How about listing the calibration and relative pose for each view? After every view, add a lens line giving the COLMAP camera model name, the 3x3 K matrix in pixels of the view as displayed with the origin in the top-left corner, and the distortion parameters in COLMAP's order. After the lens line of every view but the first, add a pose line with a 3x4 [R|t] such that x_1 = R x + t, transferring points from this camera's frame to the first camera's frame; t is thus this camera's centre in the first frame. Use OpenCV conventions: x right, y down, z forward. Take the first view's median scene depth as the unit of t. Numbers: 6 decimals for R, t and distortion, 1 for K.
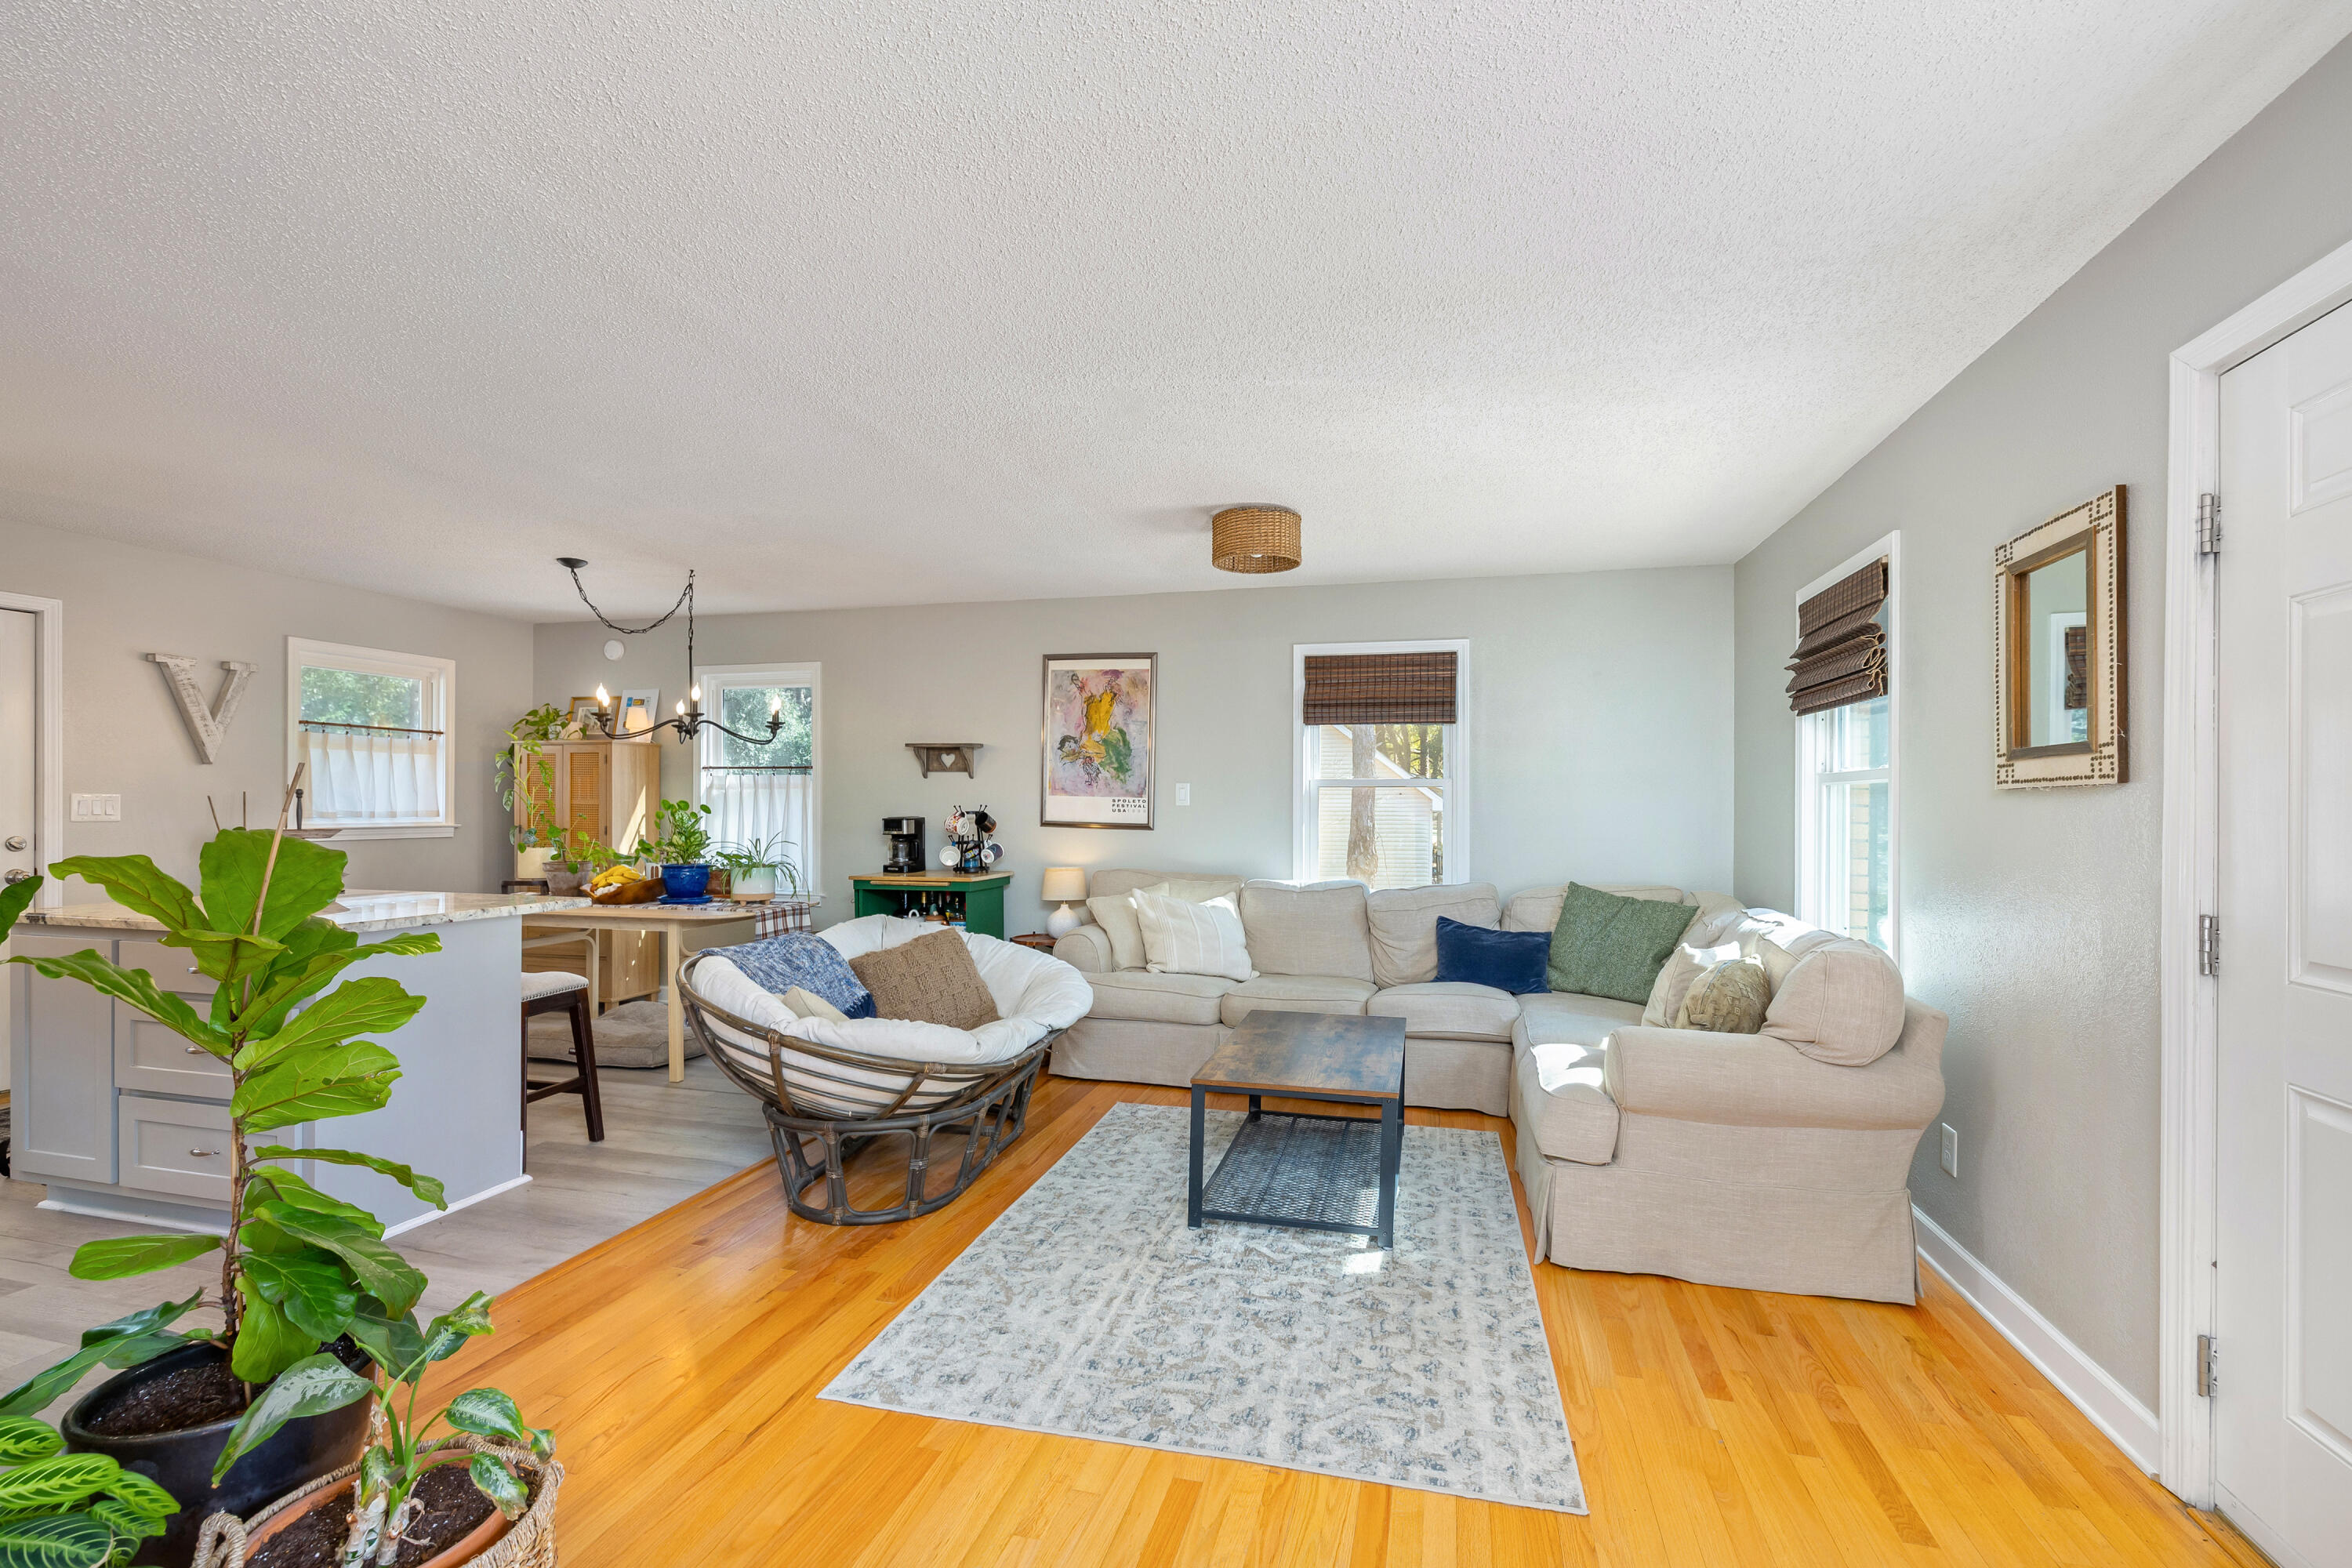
lens RADIAL K [[1024.2, 0, 1179.3], [0, 1024.2, 810.6], [0, 0, 1]] dist [-0.004233, -0.000092]
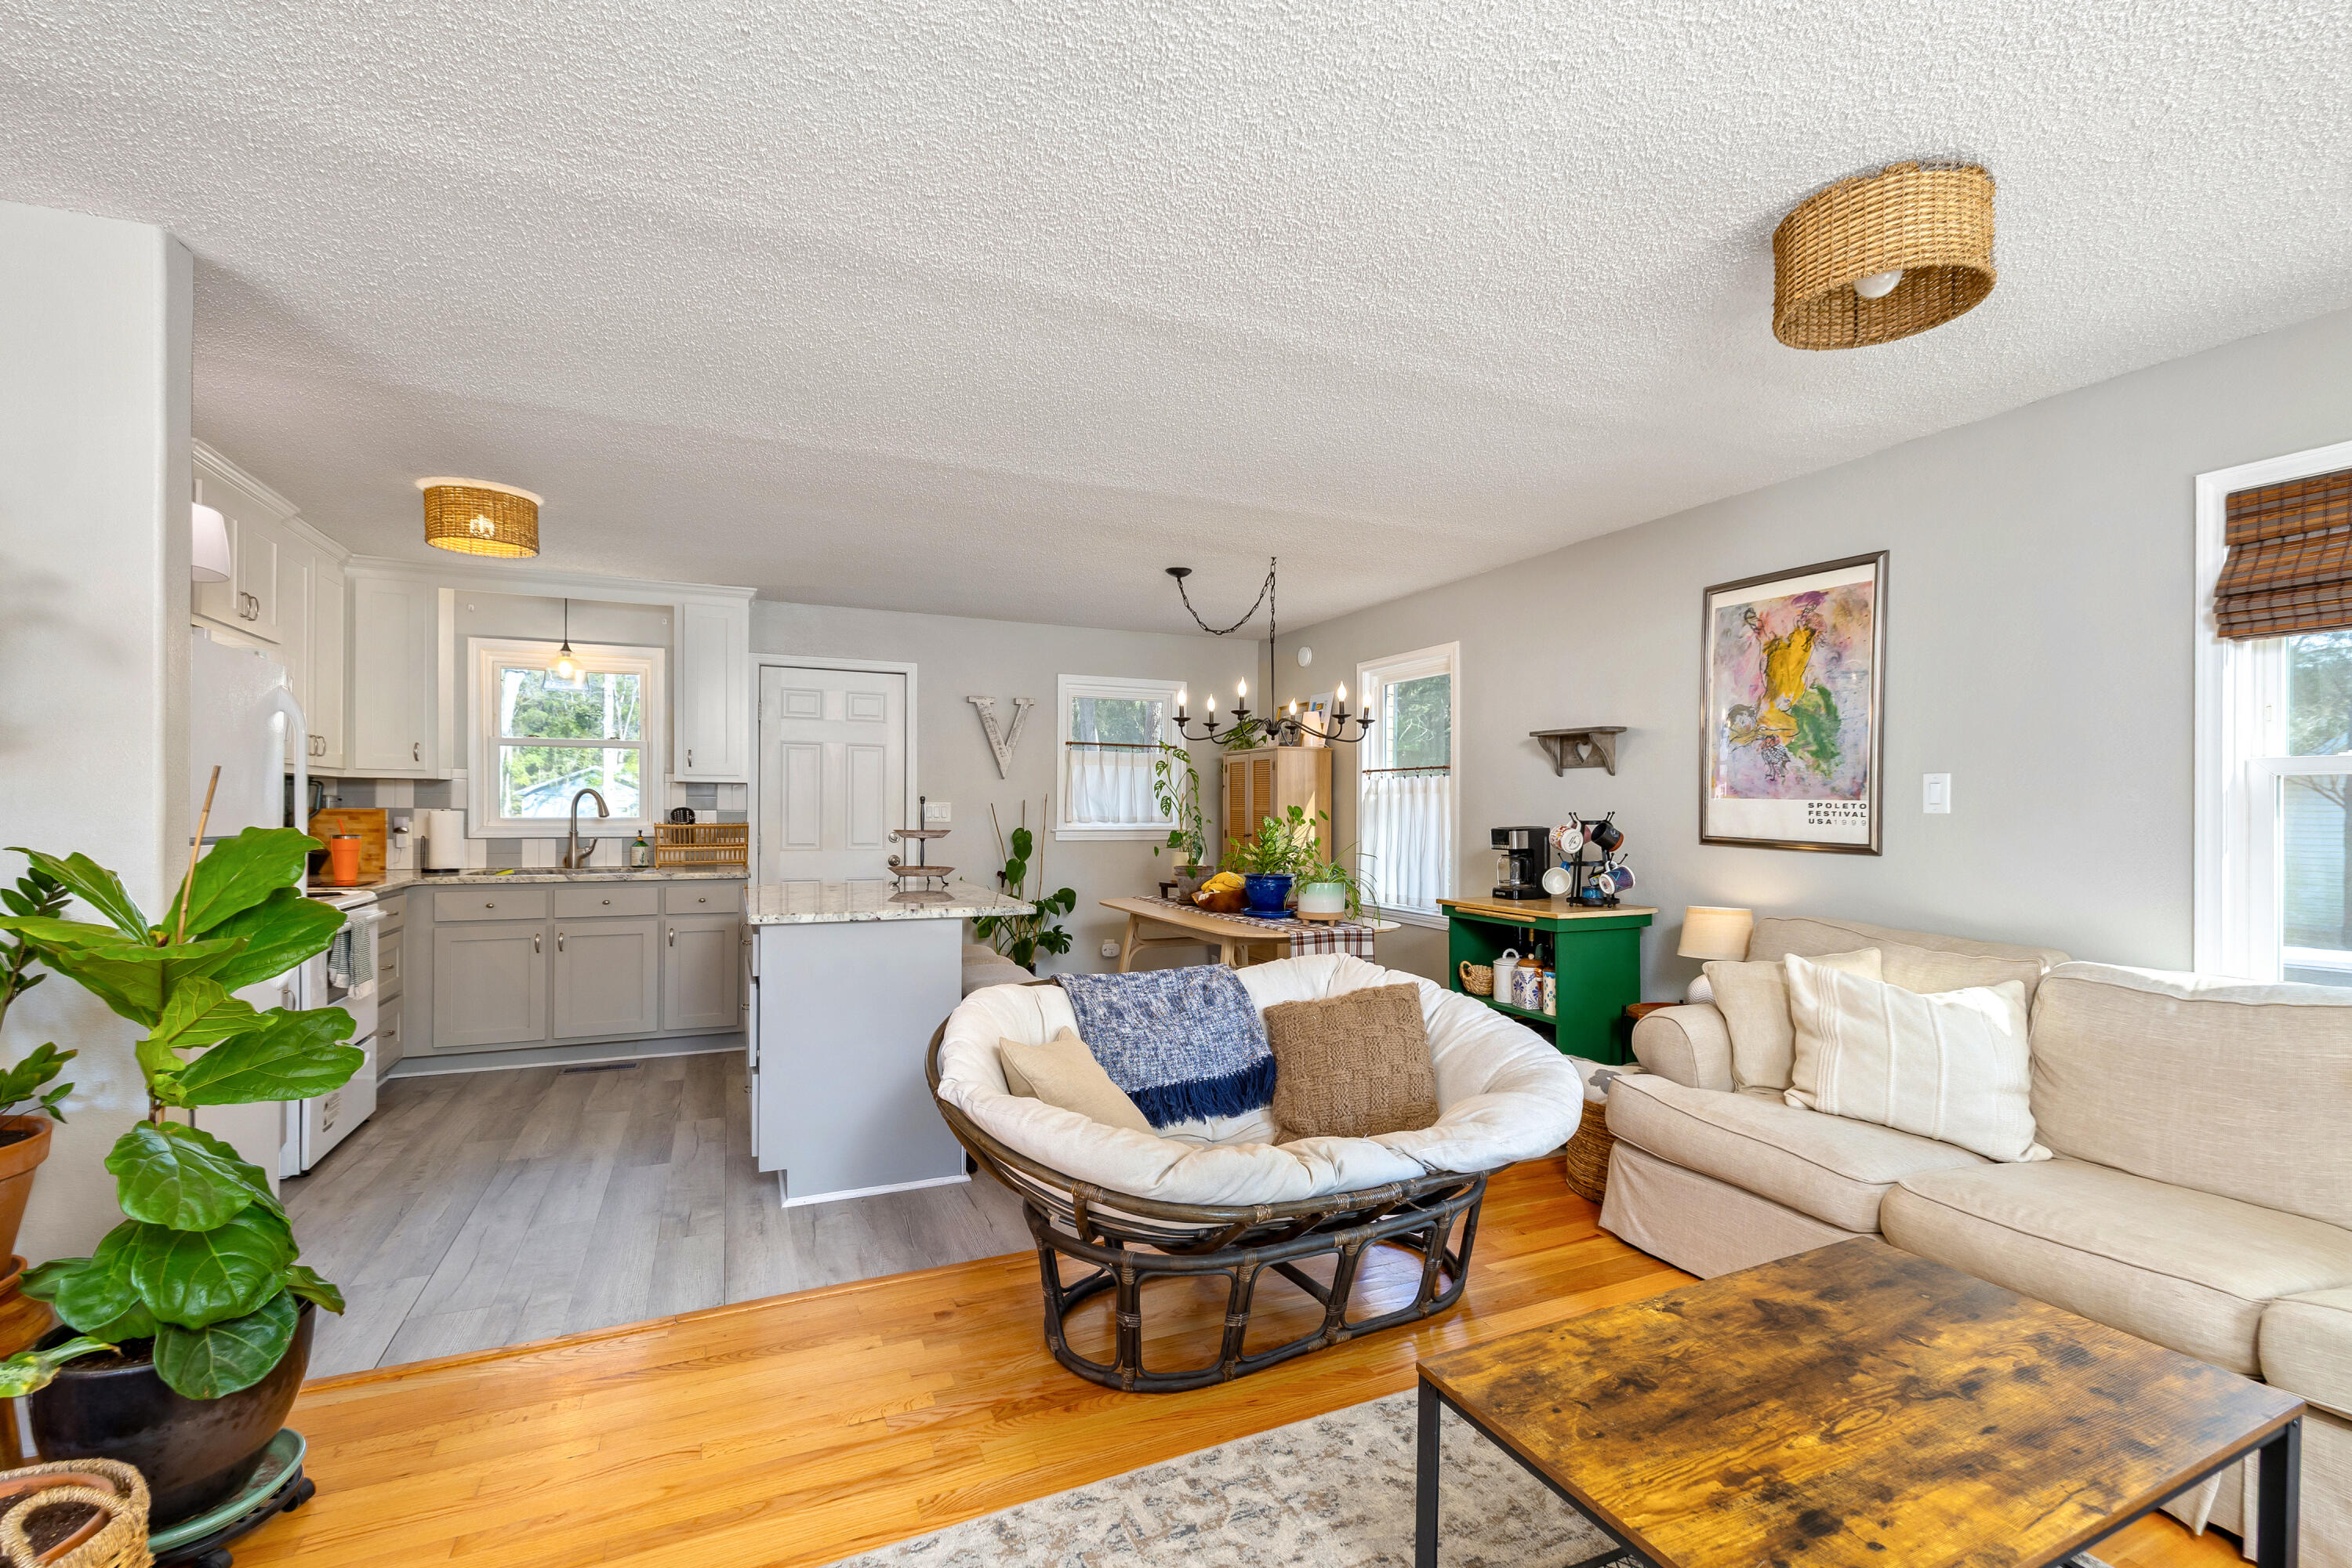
lens RADIAL K [[1024.2, 0, 1179.3], [0, 1024.2, 810.6], [0, 0, 1]] dist [-0.004233, -0.000092]
pose [[0.629426, 0.000993, -0.777060, 0.180012], [-0.007755, 0.999957, -0.005004, -0.000593], [0.777022, 0.009176, 0.629407, 0.332963]]
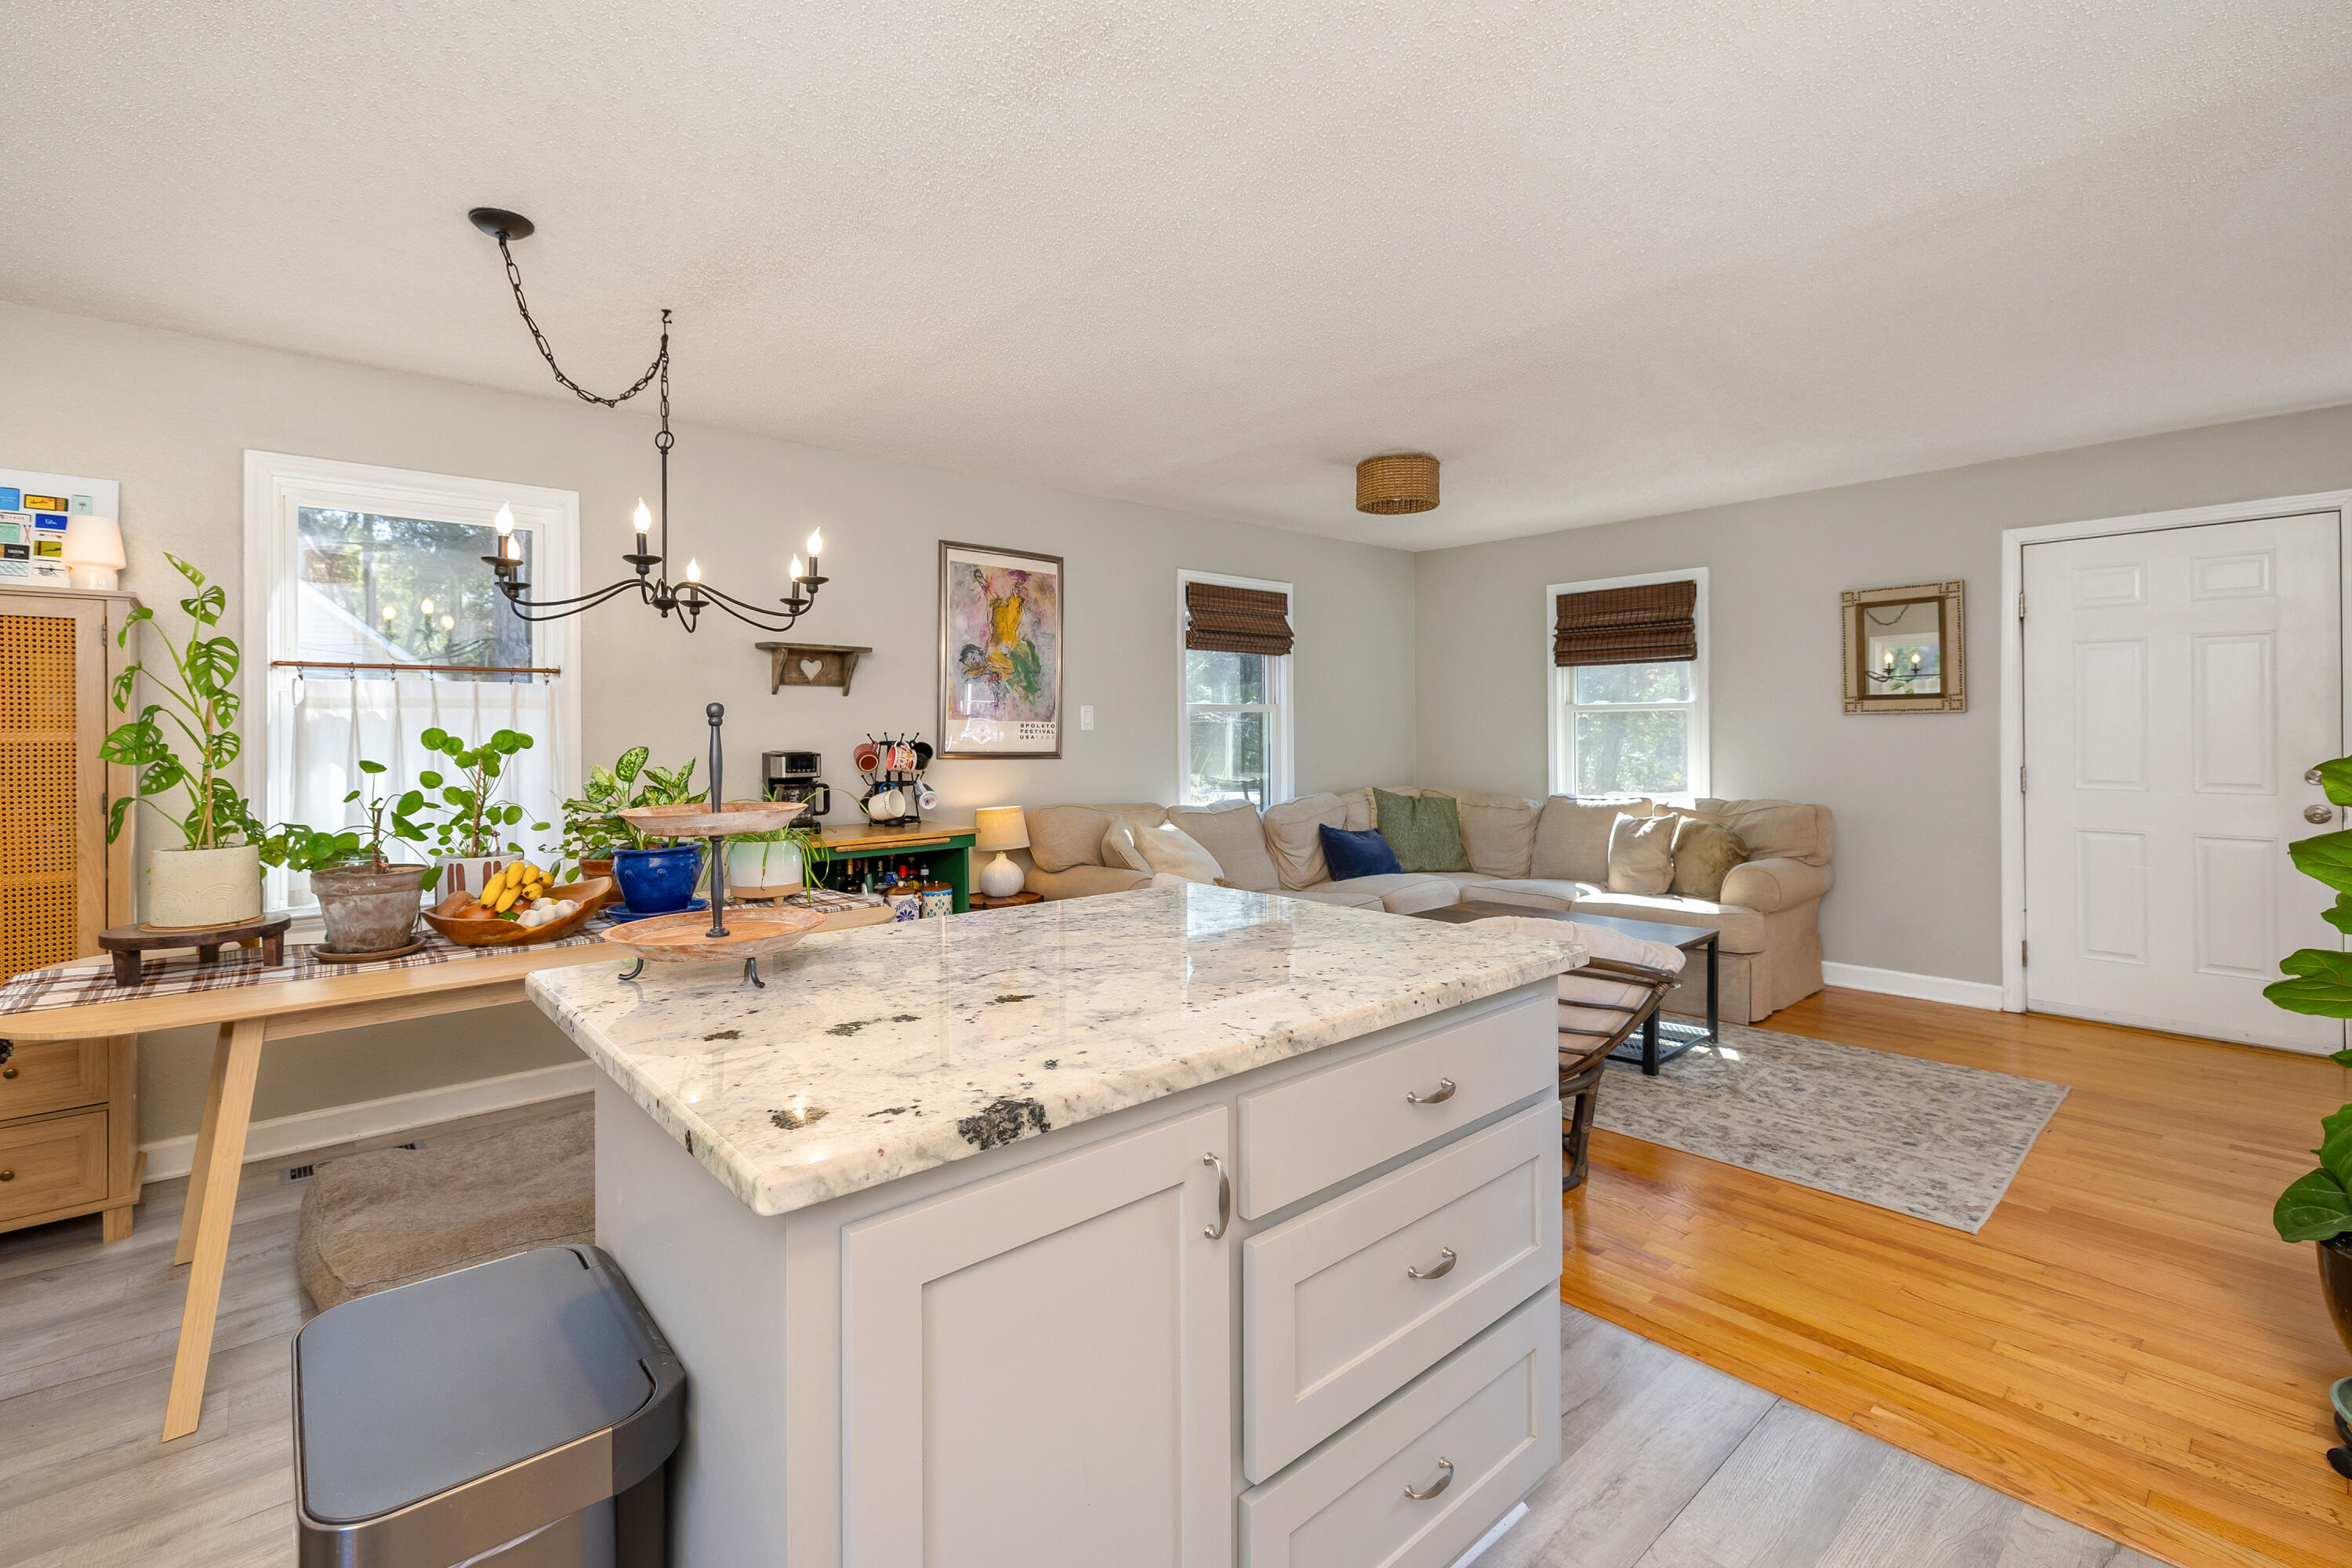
lens RADIAL K [[1064.1, 0, 1130.0], [0, 1064.1, 728.1], [0, 0, 1]] dist [-0.001603, -0.000110]
pose [[0.563101, -0.007690, 0.826352, -0.765733], [0.013691, 0.999906, -0.000024, -0.006485], [-0.826274, 0.011327, 0.563154, 0.447905]]
